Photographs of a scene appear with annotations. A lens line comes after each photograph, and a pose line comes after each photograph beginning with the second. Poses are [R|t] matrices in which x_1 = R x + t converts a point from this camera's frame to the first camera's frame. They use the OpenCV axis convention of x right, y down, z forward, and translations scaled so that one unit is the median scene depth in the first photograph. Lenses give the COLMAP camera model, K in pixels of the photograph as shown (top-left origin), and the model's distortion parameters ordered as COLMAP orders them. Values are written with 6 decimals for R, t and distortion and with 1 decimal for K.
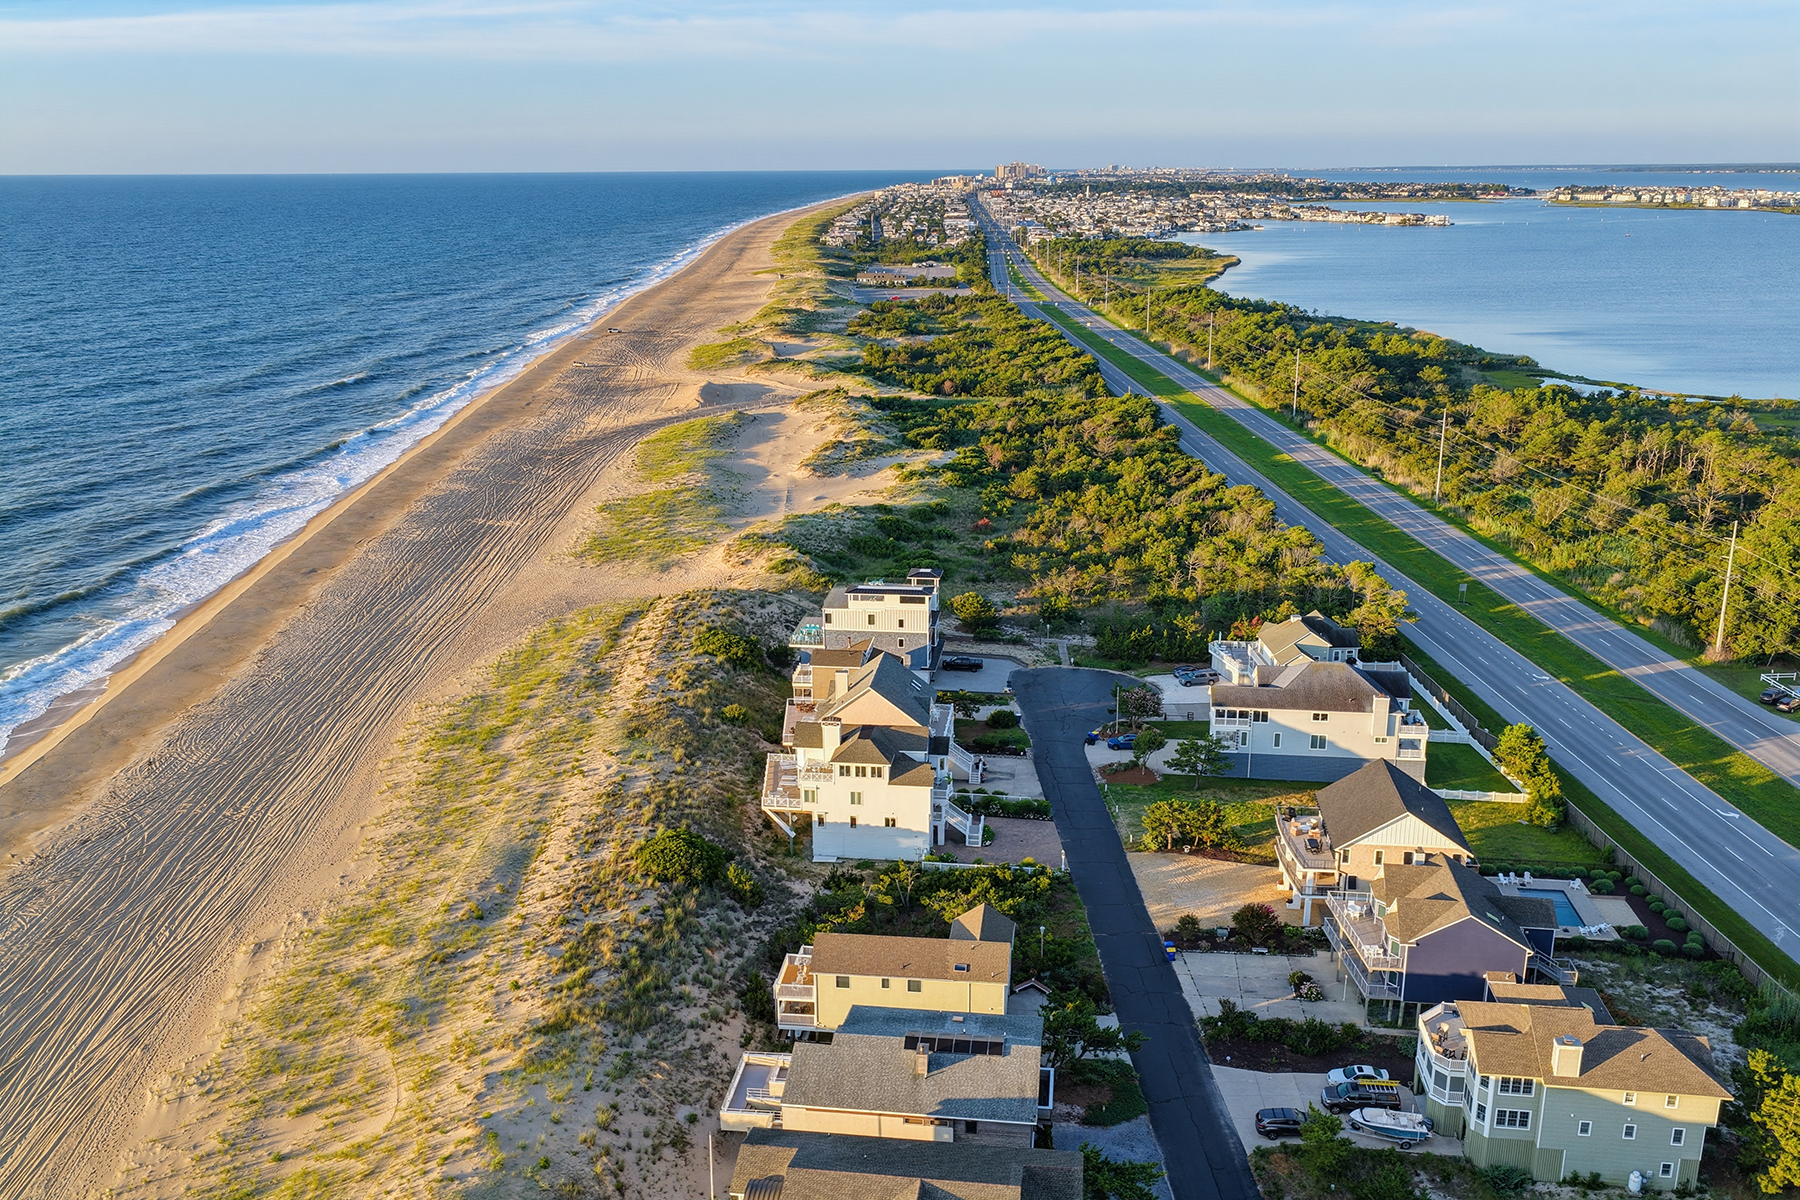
lens RADIAL K [[1492.9, 0, 900.0], [0, 1492.9, 600.0], [0, 0, 1]] dist [-0.012791, 0.039286]
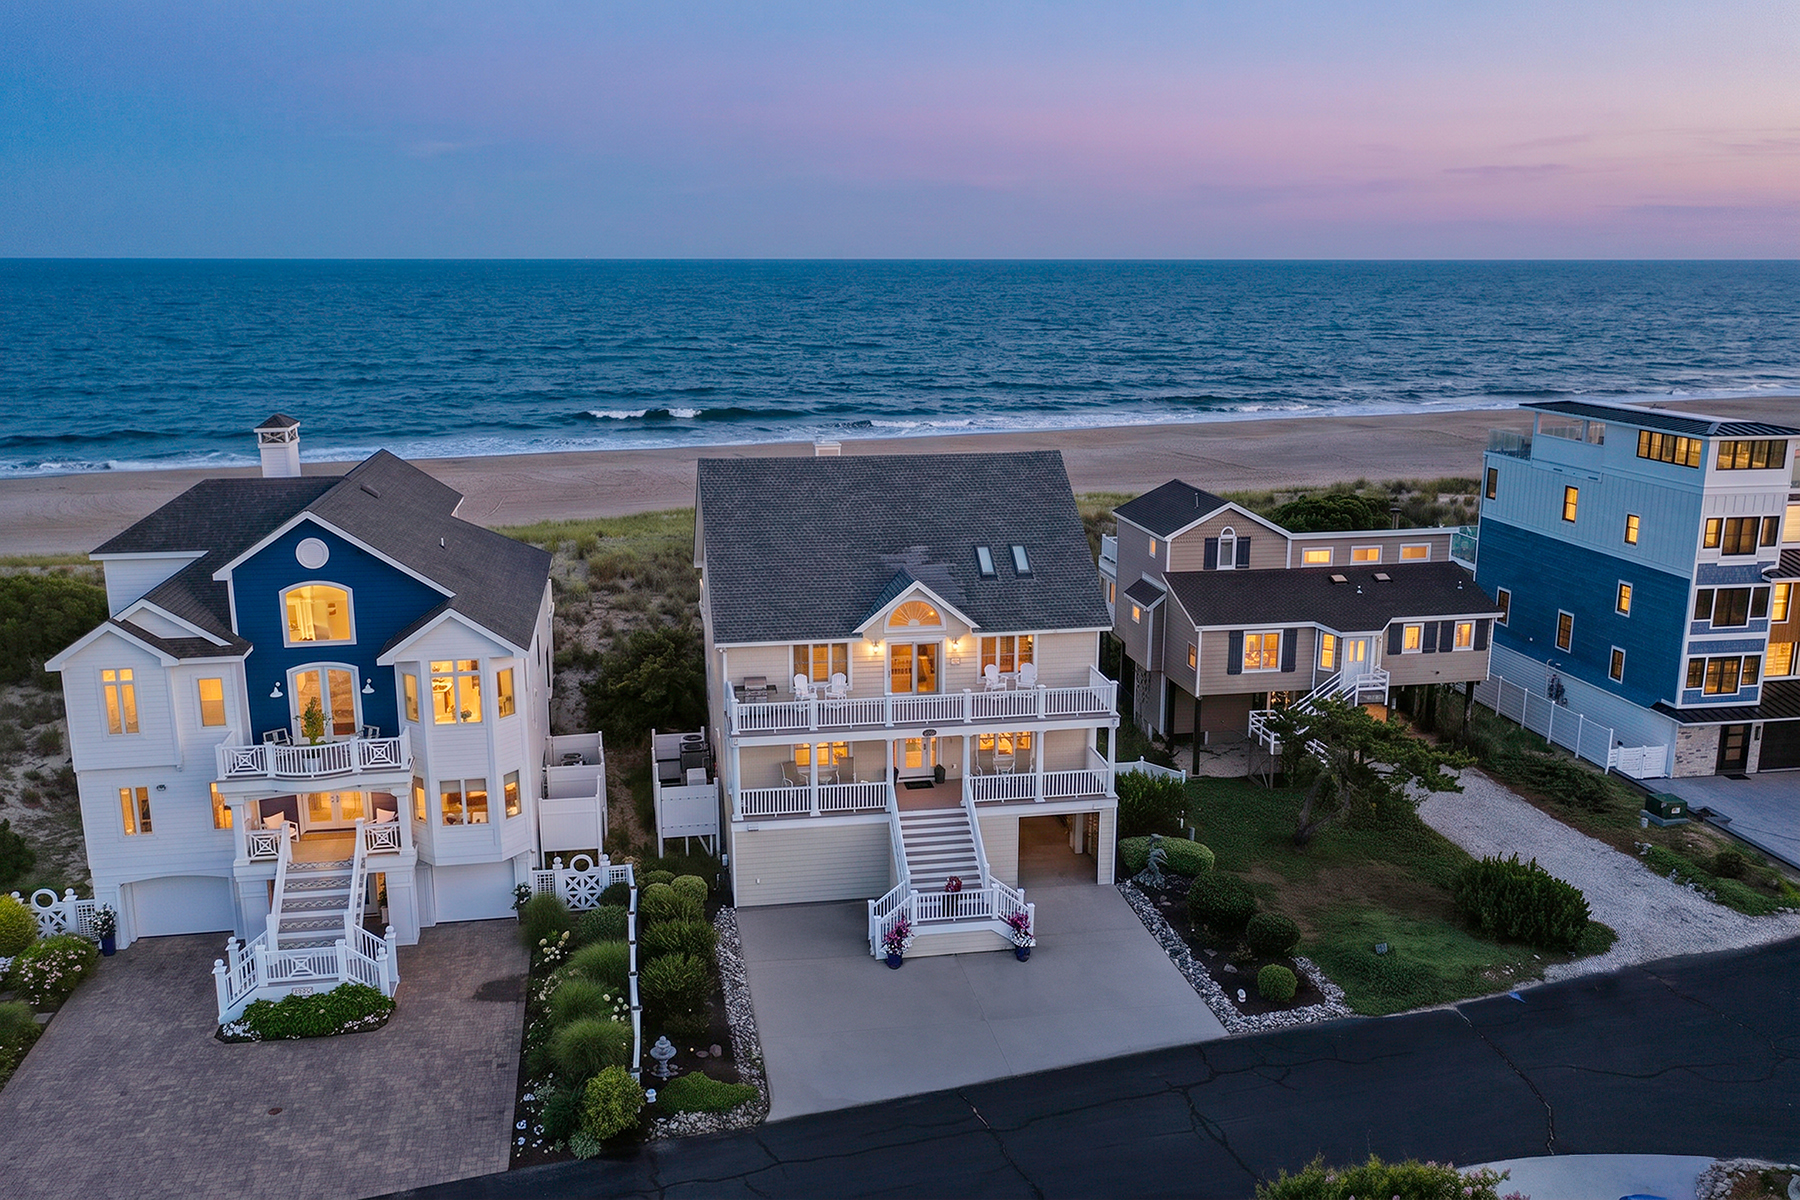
lens RADIAL K [[1519.6, 0, 900.0], [0, 1519.6, 600.0], [0, 0, 1]] dist [-0.013155, 0.039260]
pose [[0.298748, 0.213767, -0.930083, 0.173787], [-0.268808, 0.953979, 0.132917, 0.020653], [0.915692, 0.210305, 0.342461, 0.573531]]
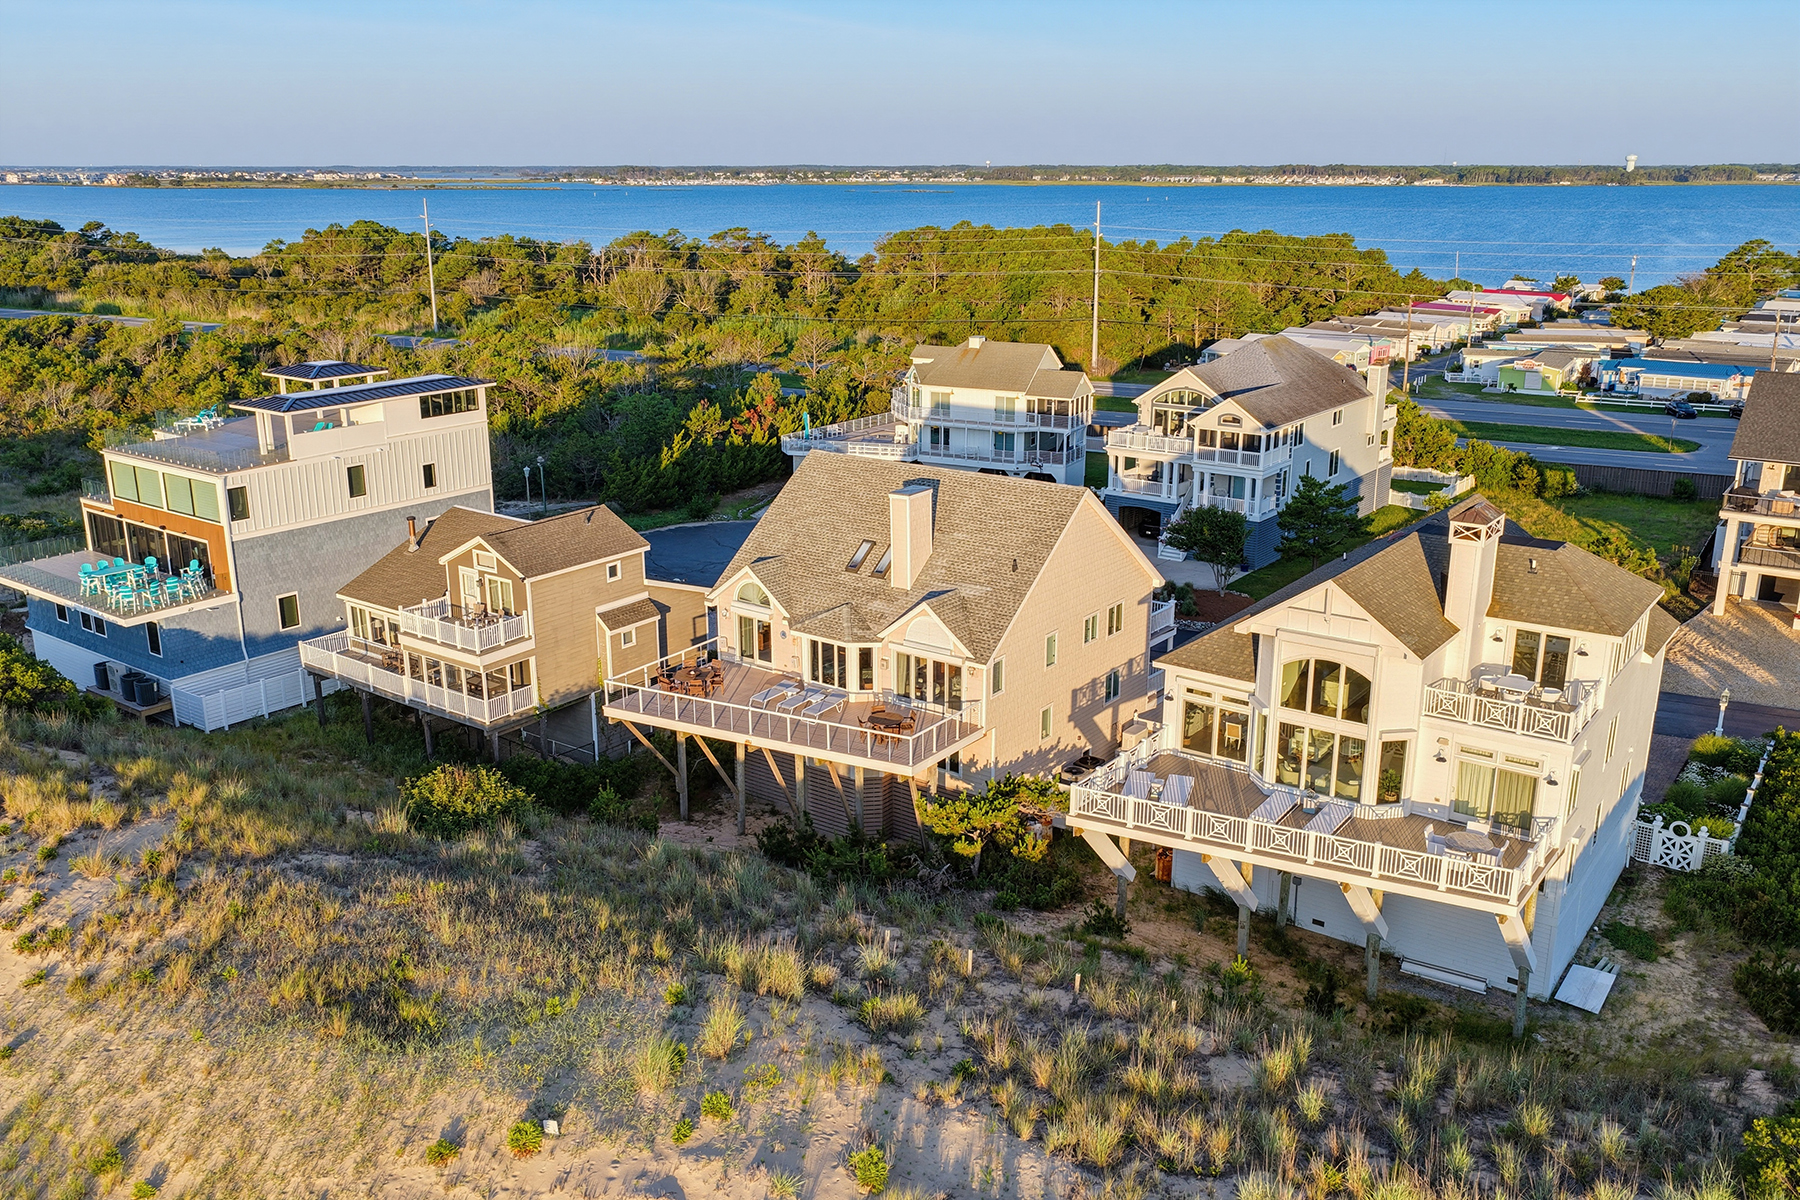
lens RADIAL K [[1492.9, 0, 900.0], [0, 1492.9, 600.0], [0, 0, 1]] dist [-0.012791, 0.039286]
pose [[0.485317, -0.238485, 0.841185, -0.189440], [0.242300, 0.961086, 0.132684, 0.018014], [-0.840094, 0.139425, 0.524216, 0.533093]]
